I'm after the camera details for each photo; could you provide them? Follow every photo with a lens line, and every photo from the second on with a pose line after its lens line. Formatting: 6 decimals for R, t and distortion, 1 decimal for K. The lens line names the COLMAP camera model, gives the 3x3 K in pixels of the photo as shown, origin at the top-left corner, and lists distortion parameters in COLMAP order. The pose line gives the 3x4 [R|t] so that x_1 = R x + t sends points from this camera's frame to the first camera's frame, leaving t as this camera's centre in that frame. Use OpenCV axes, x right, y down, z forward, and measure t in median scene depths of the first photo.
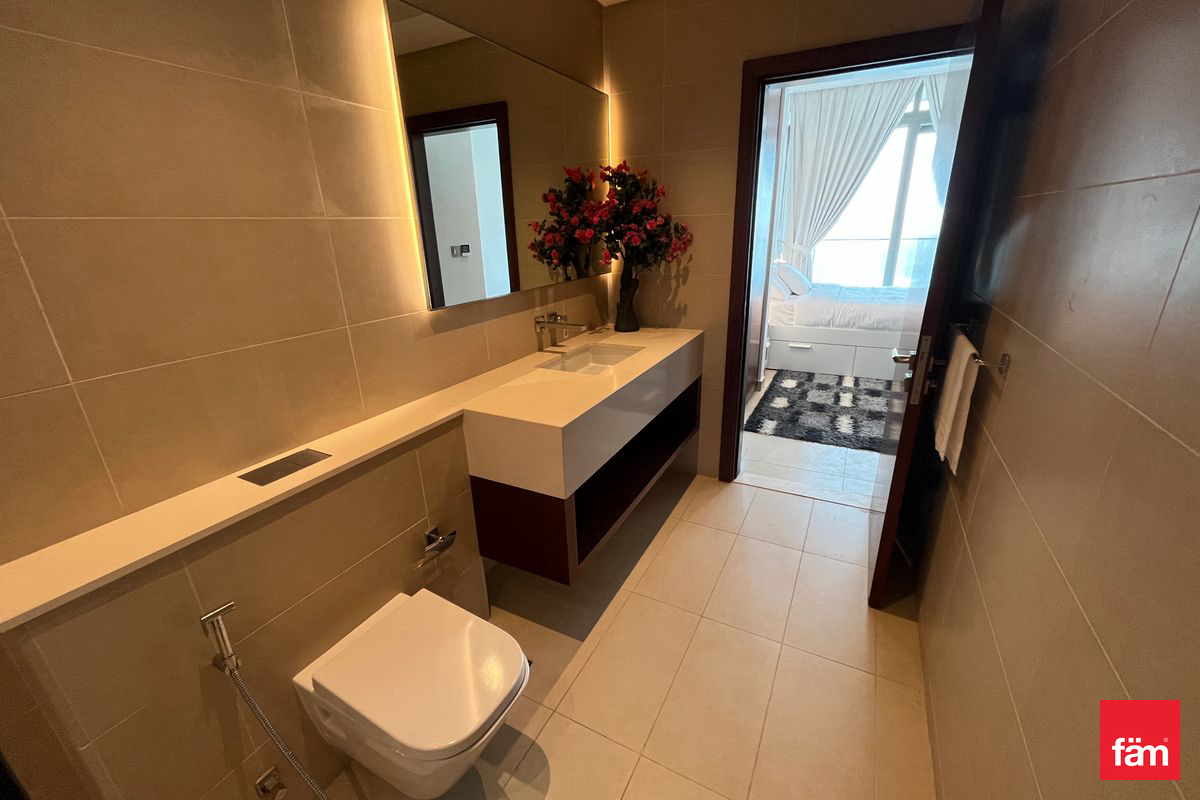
lens RADIAL K [[487.7, 0, 600.0], [0, 487.7, 400.0], [0, 0, 1]] dist [0.000370, -0.000029]
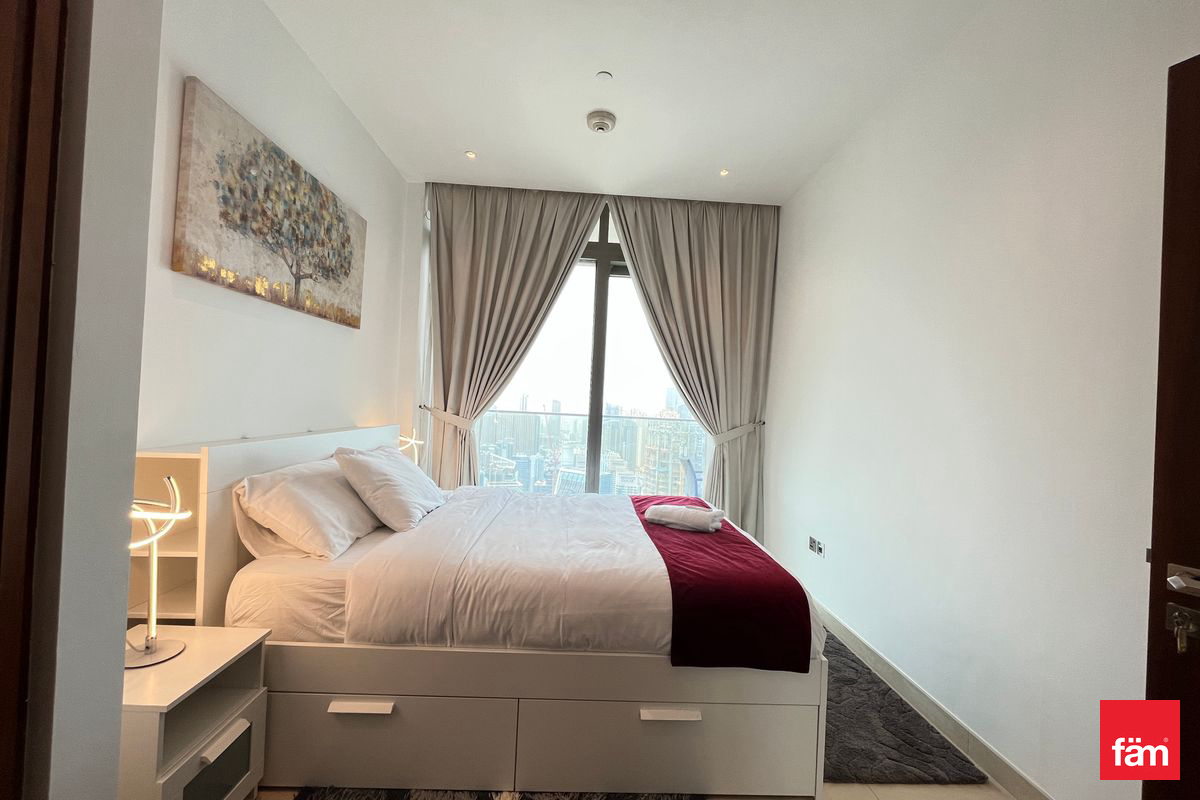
lens RADIAL K [[487.7, 0, 600.0], [0, 487.7, 400.0], [0, 0, 1]] dist [0.000370, -0.000029]
pose [[0.865413, 0.076708, 0.495152, 0.315297], [0.093857, 0.945903, -0.310578, -0.160145], [-0.492190, 0.315252, 0.811397, 0.508180]]
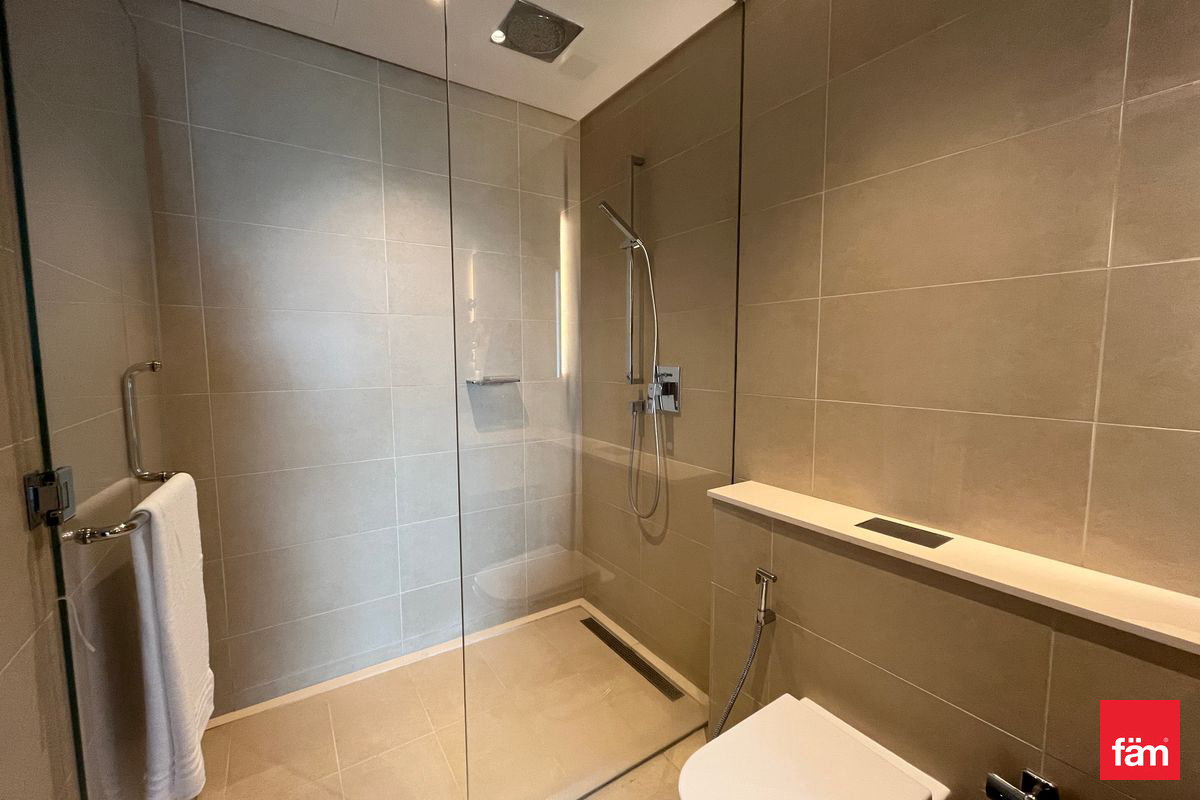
lens RADIAL K [[487.7, 0, 600.0], [0, 487.7, 400.0], [0, 0, 1]] dist [0.000370, -0.000029]
pose [[-0.477904, 0.111602, -0.871294, 0.807107], [-0.278780, 0.921348, 0.270924, -0.353852], [0.833000, 0.372375, -0.409204, 1.437990]]
